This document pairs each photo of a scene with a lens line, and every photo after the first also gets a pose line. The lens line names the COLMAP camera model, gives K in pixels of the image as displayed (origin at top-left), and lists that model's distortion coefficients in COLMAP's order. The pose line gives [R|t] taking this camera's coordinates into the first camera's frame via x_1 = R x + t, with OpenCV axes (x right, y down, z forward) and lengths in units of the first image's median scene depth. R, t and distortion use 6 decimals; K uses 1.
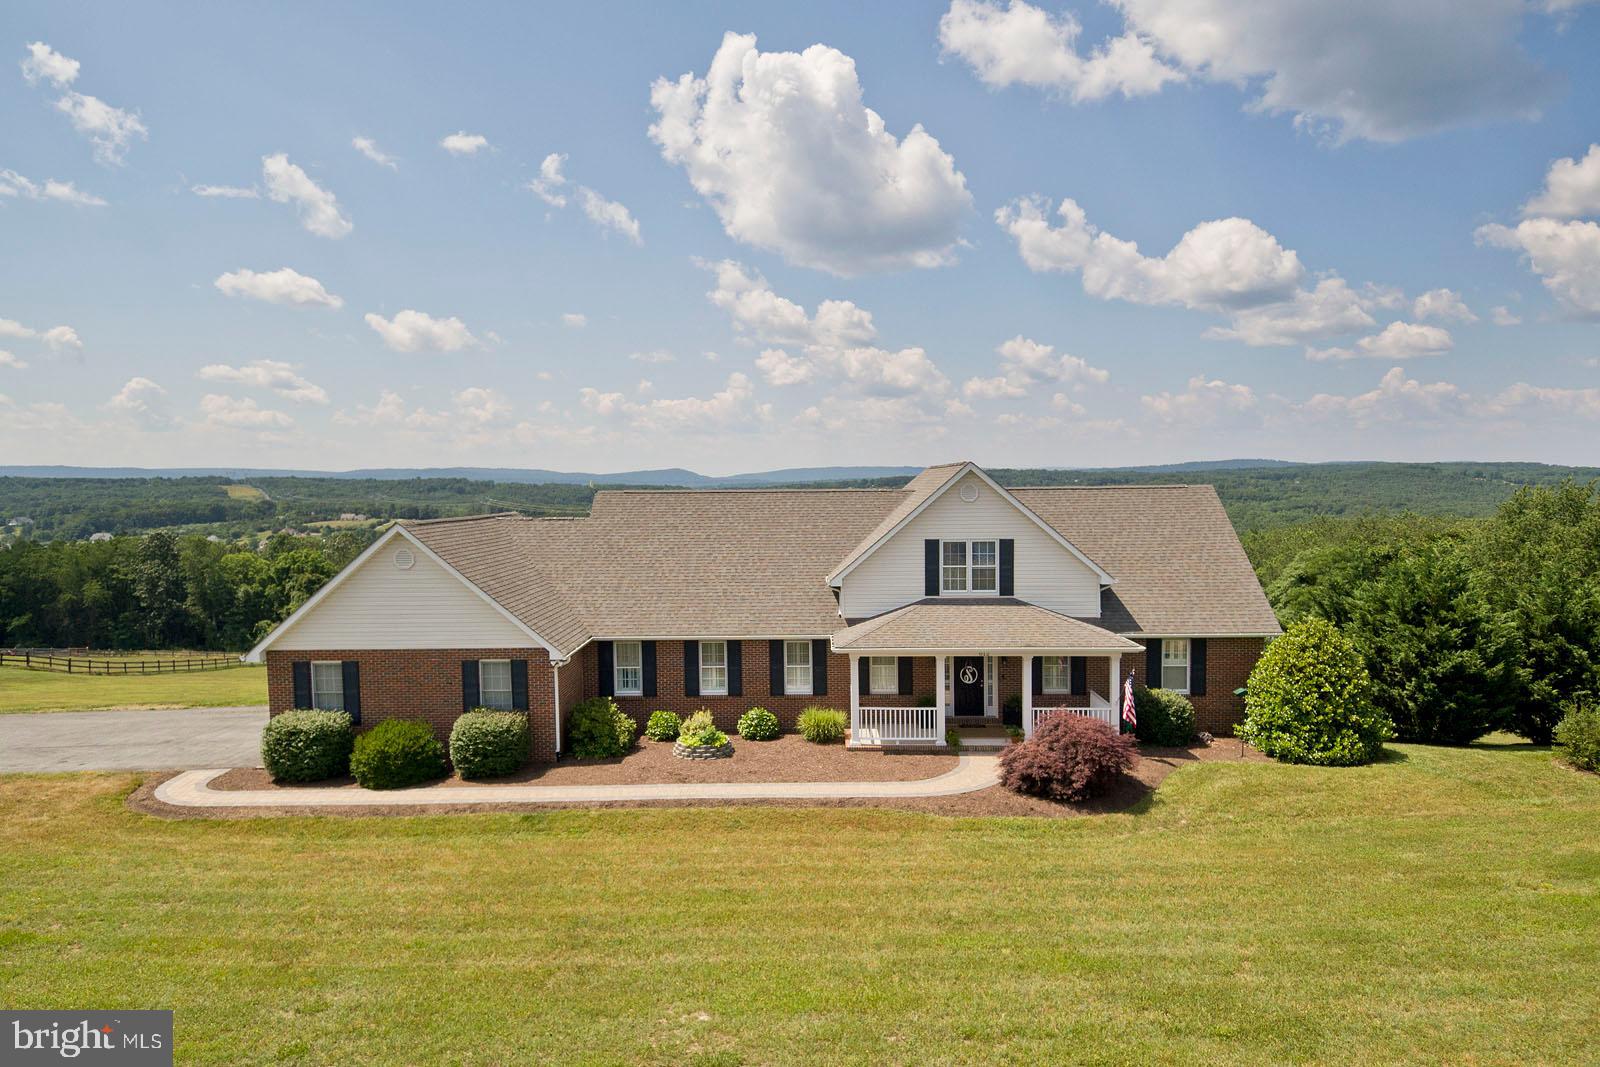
lens RADIAL K [[952.0, 0, 810.7], [0, 952.0, 543.6], [0, 0, 1]] dist [0.072917, -0.094799]
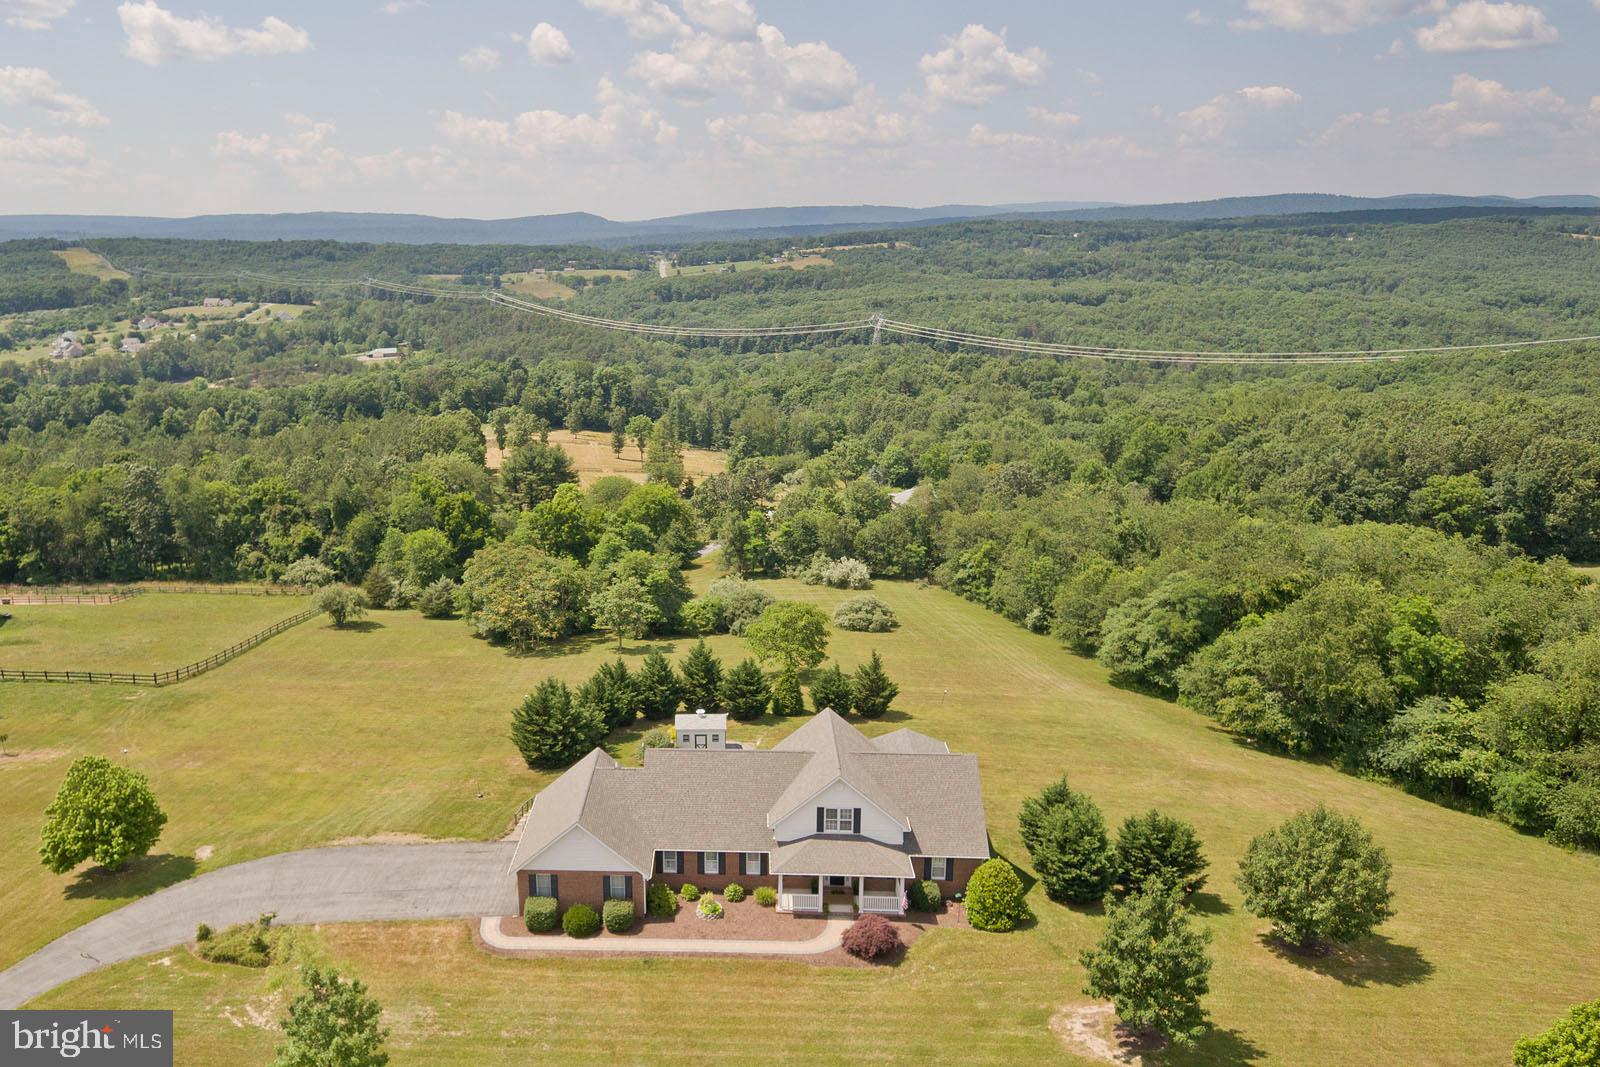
lens RADIAL K [[1128.9, 0, 679.6], [0, 1128.9, 547.3], [0, 0, 1]] dist [0.080847, -0.104056]
pose [[0.998514, 0.007424, -0.053986, -0.008195], [0.004075, 0.977729, 0.209832, -0.196753], [0.054341, -0.209740, 0.976246, -0.234534]]
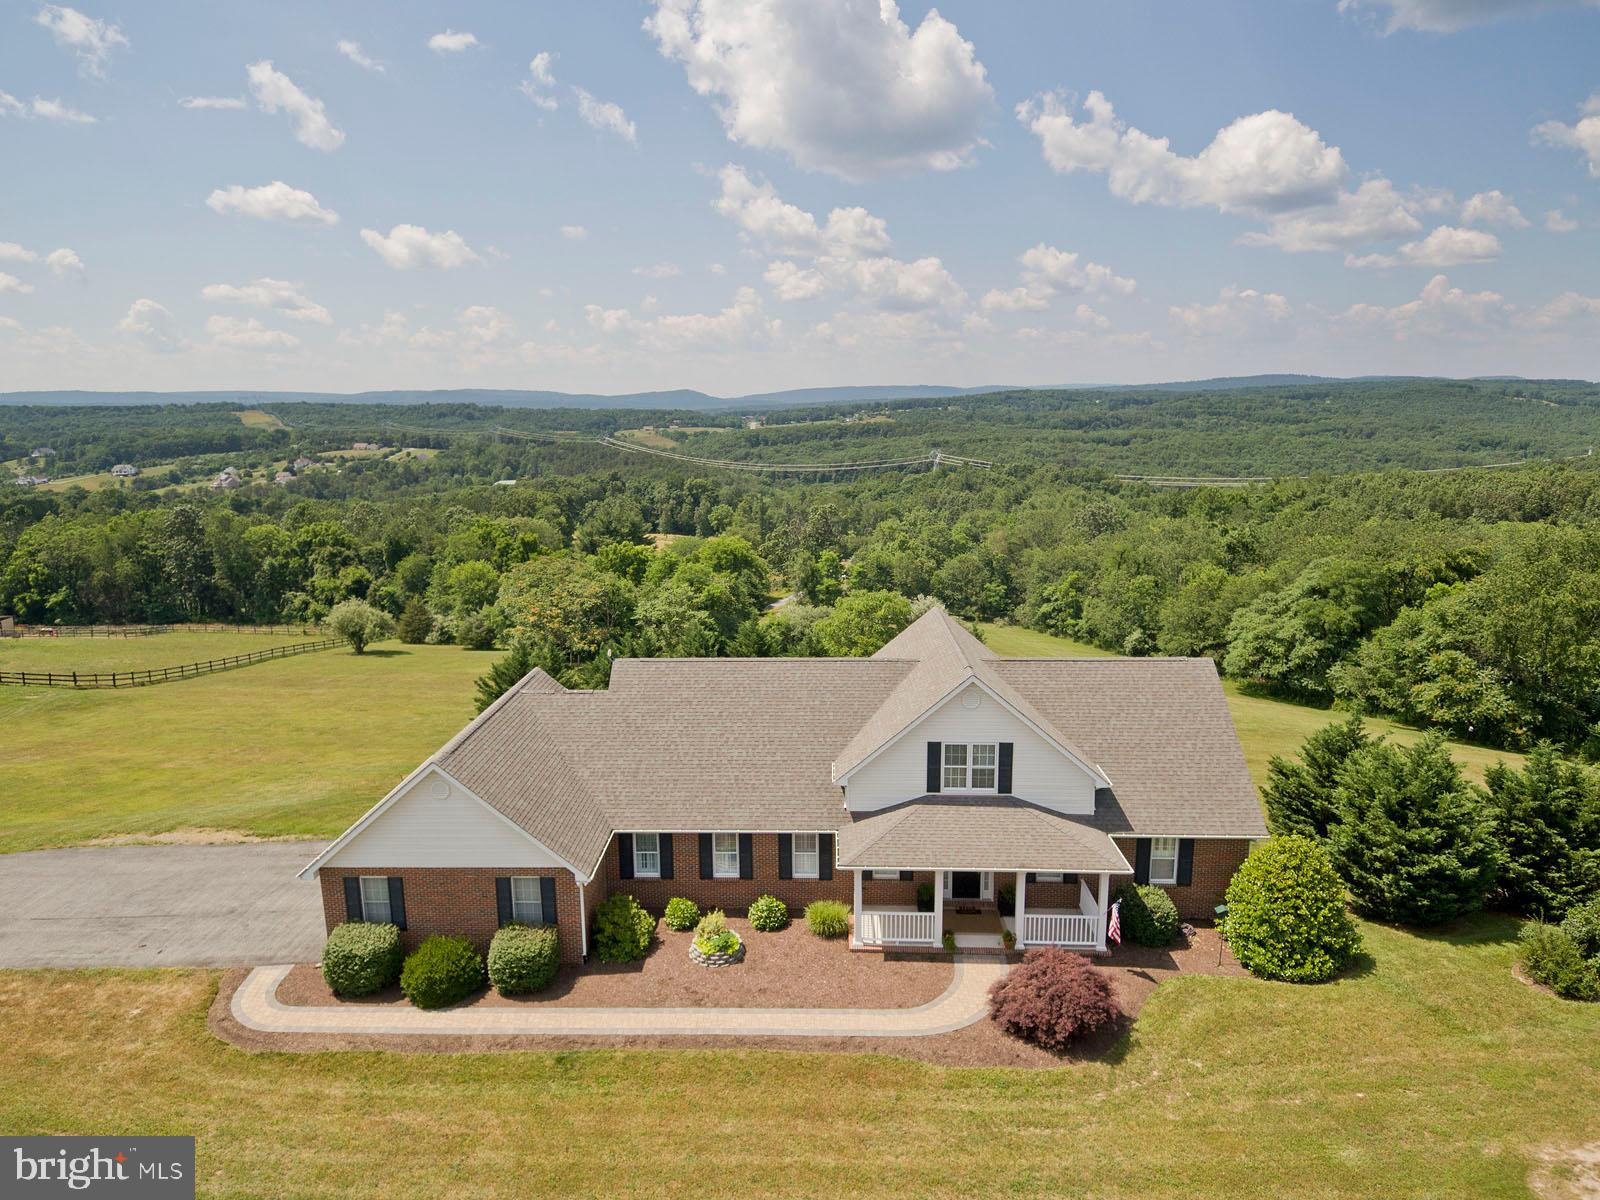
lens RADIAL K [[951.0, 0, 787.7], [0, 951.0, 609.8], [0, 0, 1]] dist [0.069052, -0.087820]
pose [[0.999381, 0.001380, -0.035143, 0.000958], [0.003892, 0.988752, 0.149511, -0.056727], [0.034954, -0.149555, 0.988135, -0.002572]]
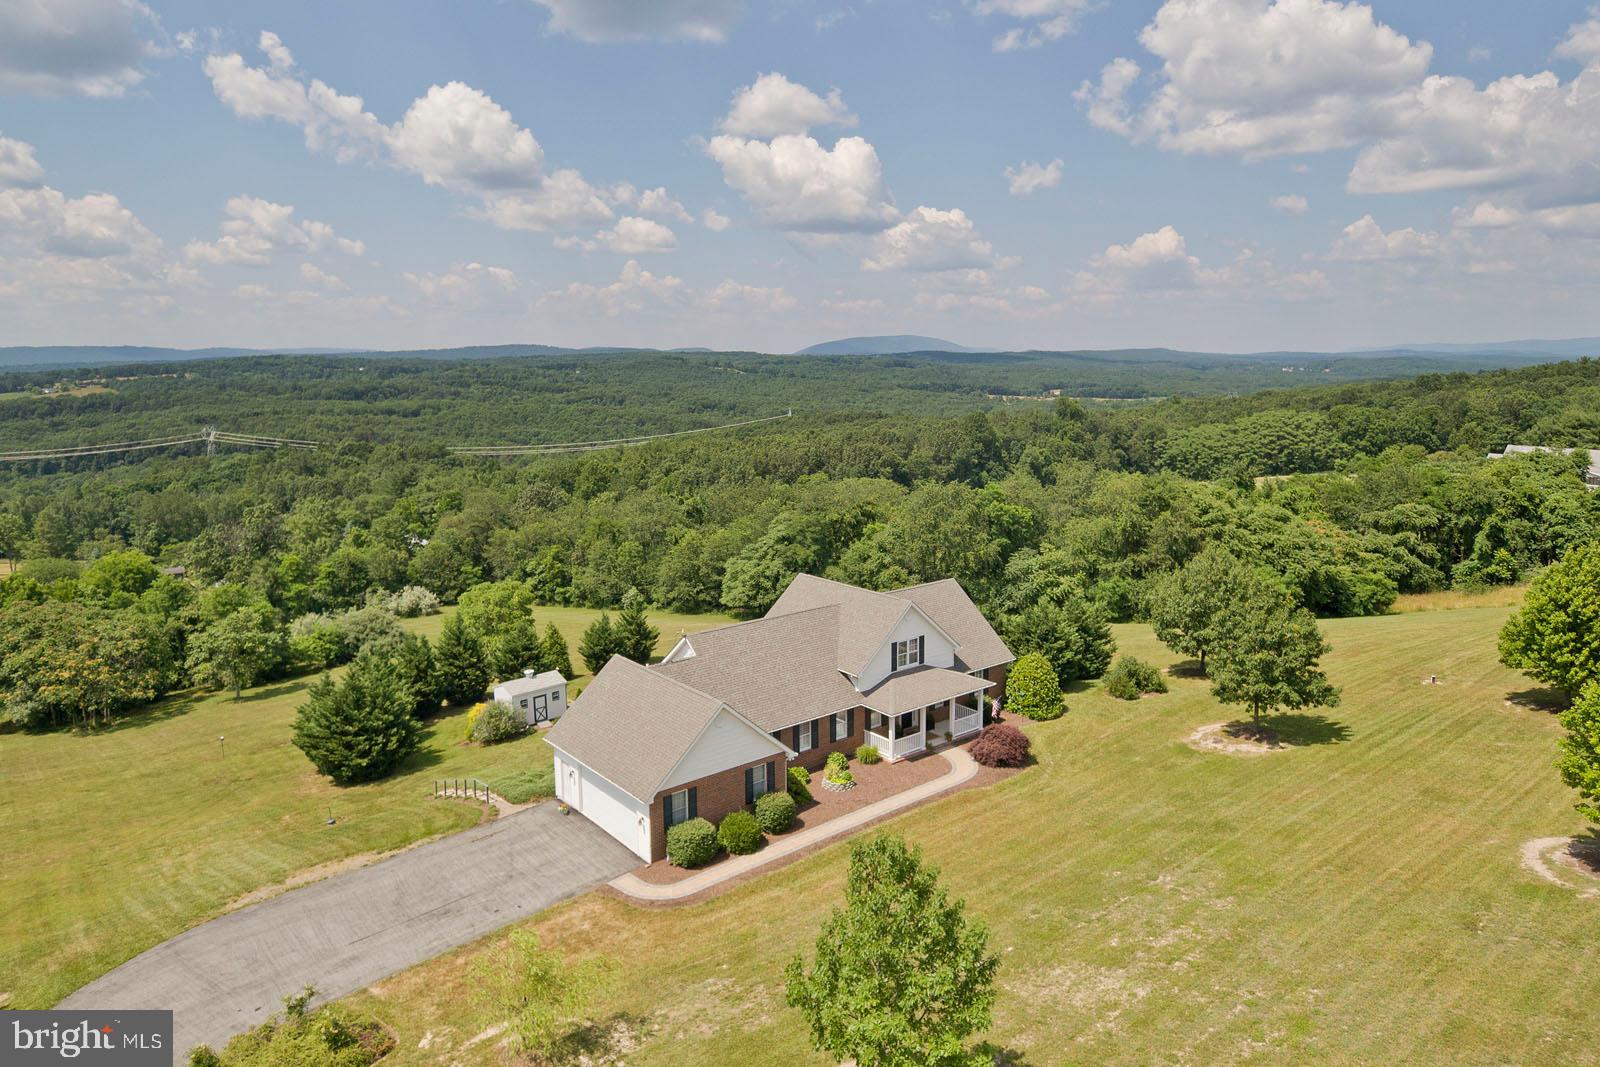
lens RADIAL K [[988.1, 0, 768.4], [0, 988.1, 491.8], [0, 0, 1]] dist [0.052623, -0.037843]
pose [[0.785382, -0.082678, 0.613465, -0.234200], [0.044264, 0.996004, 0.077566, -0.087129], [-0.617427, -0.033764, 0.785903, -0.071041]]
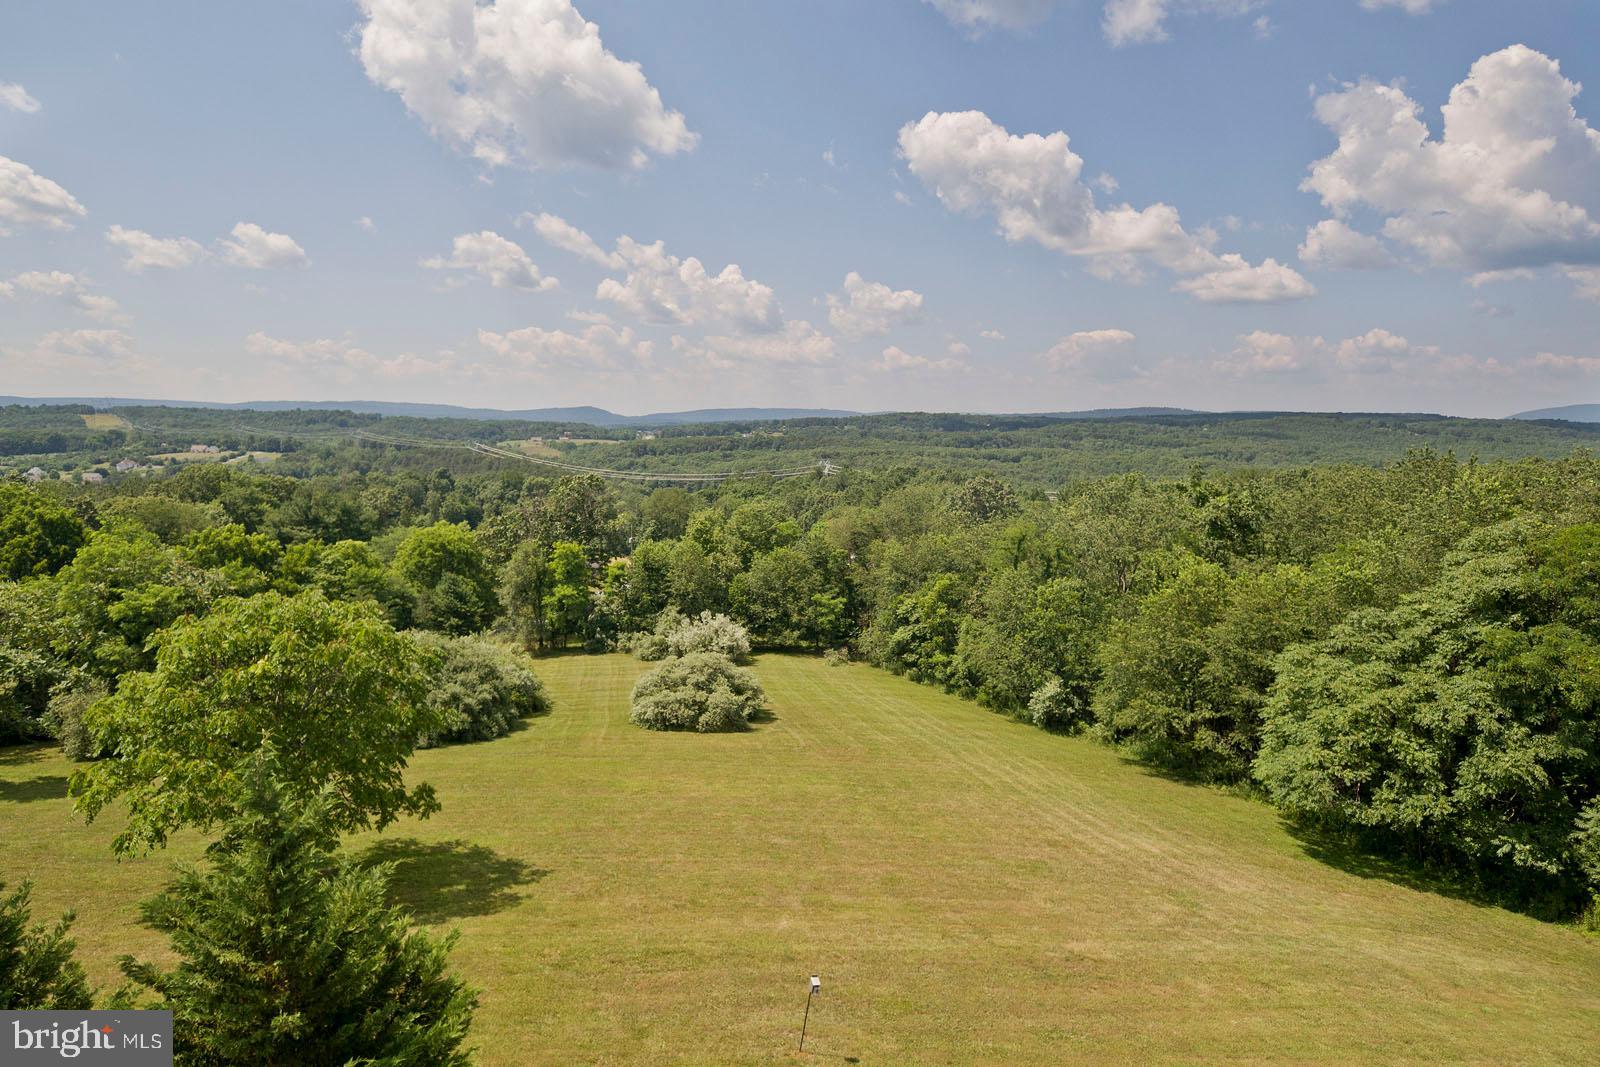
lens RADIAL K [[952.0, 0, 787.0], [0, 952.0, 527.2], [0, 0, 1]] dist [0.072917, -0.094799]
pose [[0.997842, 0.009697, 0.064947, 0.118990], [-0.012552, 0.998966, 0.043692, -0.003513], [-0.064456, -0.044413, 0.996932, 0.384590]]
